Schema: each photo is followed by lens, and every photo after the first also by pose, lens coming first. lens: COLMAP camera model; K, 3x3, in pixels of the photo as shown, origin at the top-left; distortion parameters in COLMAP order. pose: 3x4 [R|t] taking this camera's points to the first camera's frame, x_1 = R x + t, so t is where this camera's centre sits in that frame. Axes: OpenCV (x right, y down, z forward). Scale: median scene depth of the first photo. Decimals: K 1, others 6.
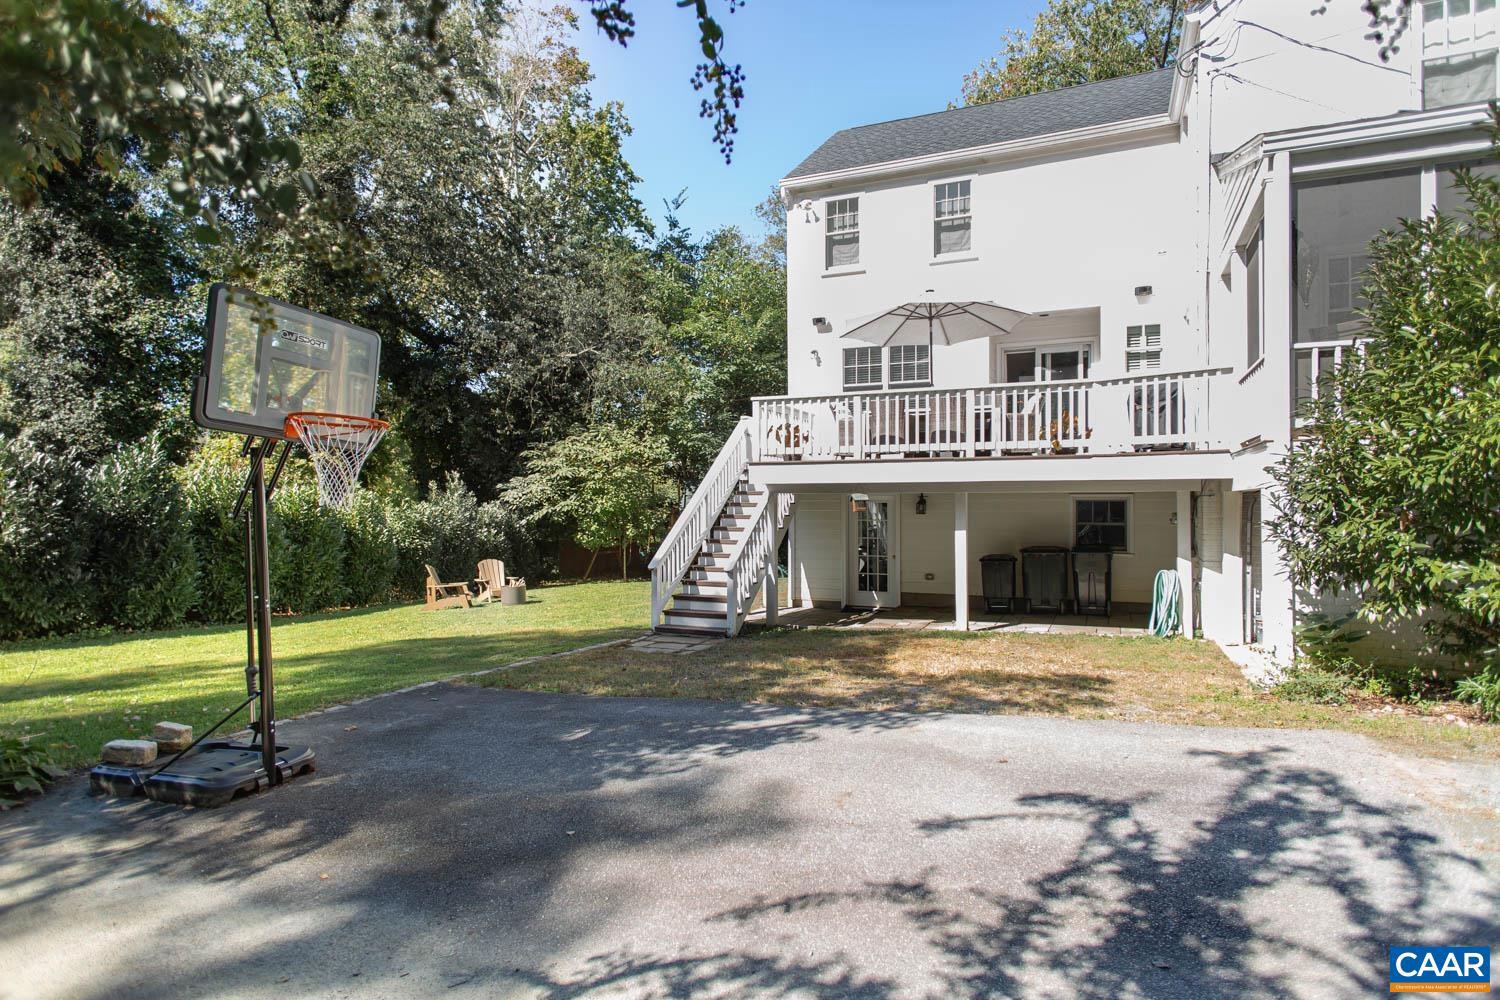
lens RADIAL K [[828.2, 0, 755.1], [0, 828.2, 494.1], [0, 0, 1]] dist [0.013921, 0.000422]
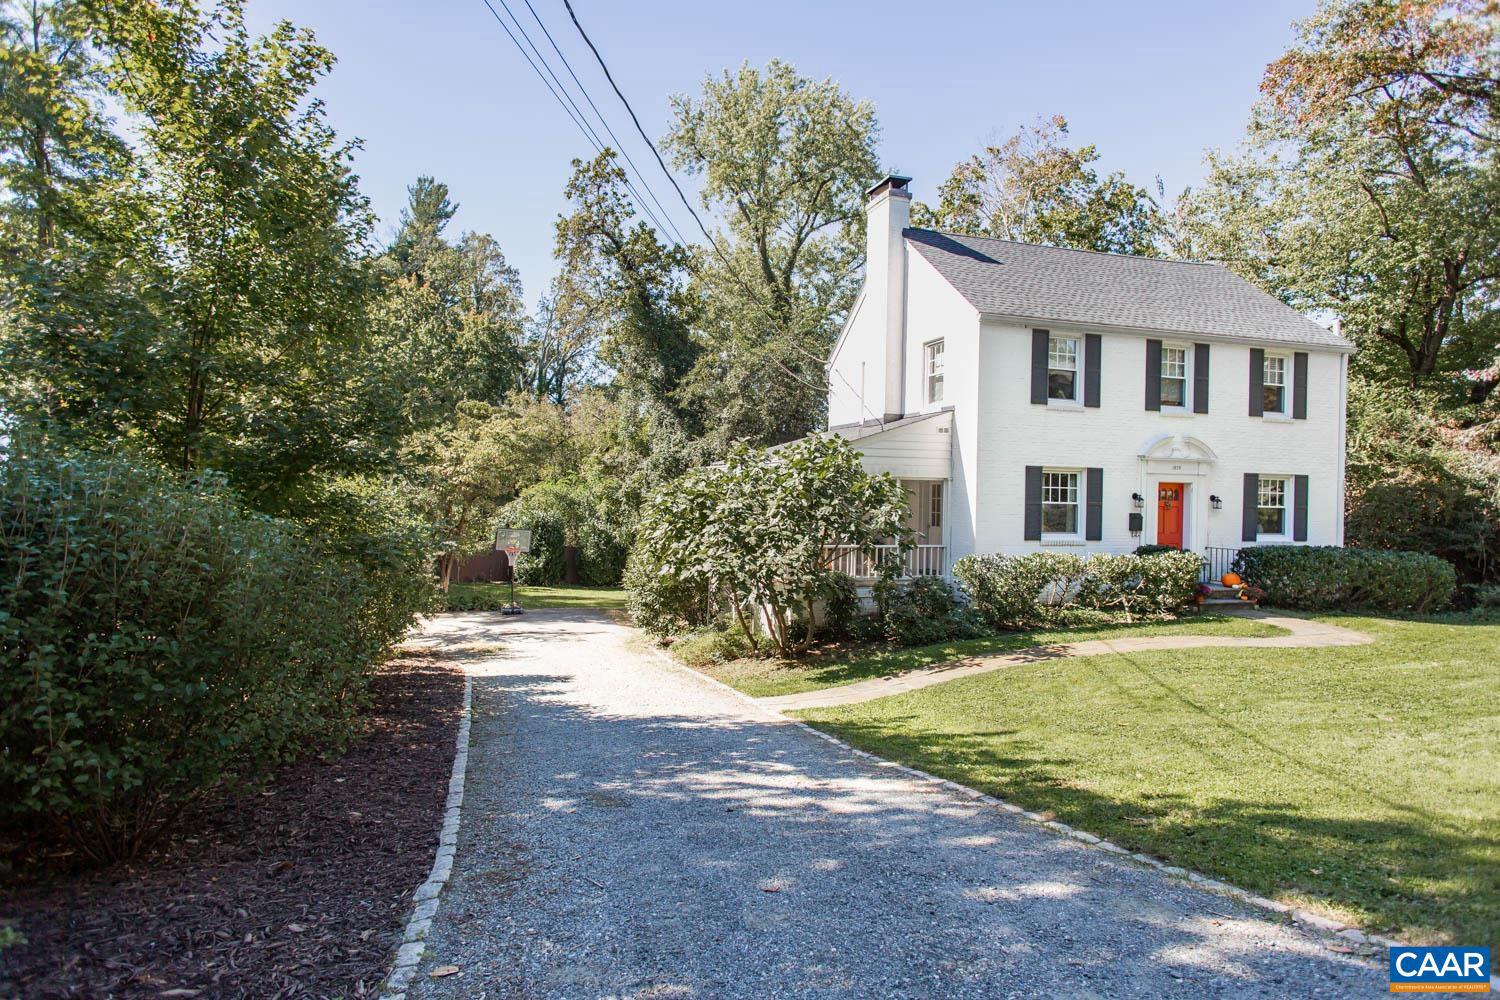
lens RADIAL K [[820.2, 0, 742.6], [0, 820.2, 482.6], [0, 0, 1]] dist [0.001747, 0.000156]
pose [[0.654996, 0.001135, -0.755632, 1.373663], [-0.009365, 0.999934, -0.006615, -0.150742], [0.755575, 0.011409, 0.654963, -0.438824]]
